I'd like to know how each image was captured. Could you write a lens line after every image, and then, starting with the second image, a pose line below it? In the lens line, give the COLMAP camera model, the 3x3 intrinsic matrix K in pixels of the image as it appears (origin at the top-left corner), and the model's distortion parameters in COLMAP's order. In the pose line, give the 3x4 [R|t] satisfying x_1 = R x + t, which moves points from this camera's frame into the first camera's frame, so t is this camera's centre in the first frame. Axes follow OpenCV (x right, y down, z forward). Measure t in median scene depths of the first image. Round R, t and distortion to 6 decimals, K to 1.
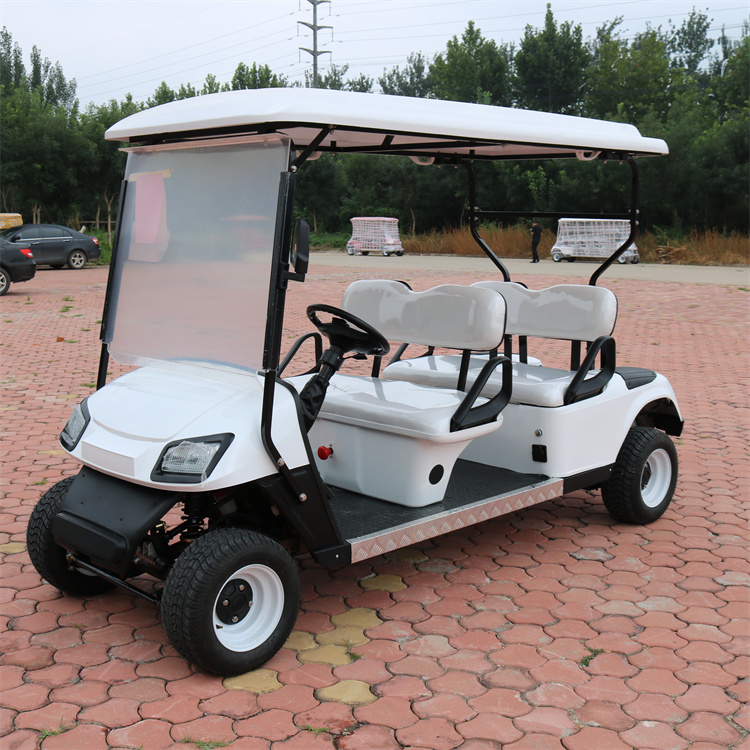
lens RADIAL K [[1037.0, 0, 375.2], [0, 1037.0, 375.7], [0, 0, 1]] dist [-0.090061, 0.000000]
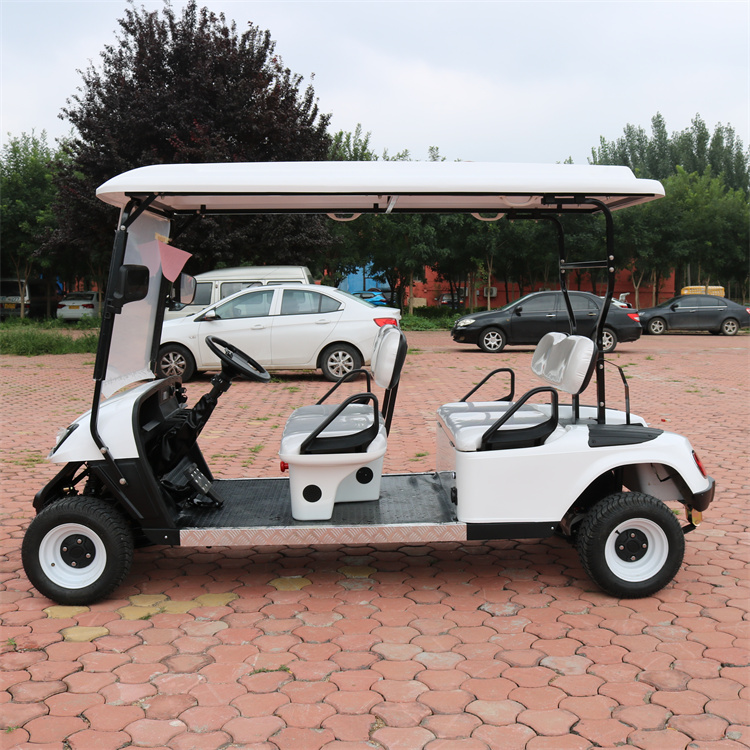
lens RADIAL K [[920.3, 0, 375.5], [0, 920.3, 370.6], [0, 0, 1]] dist [-0.098728, 0.000000]
pose [[0.754862, 0.056465, -0.653448, 0.606768], [-0.099077, 0.994671, -0.028504, -0.012118], [0.648357, 0.086258, 0.756434, 0.228582]]
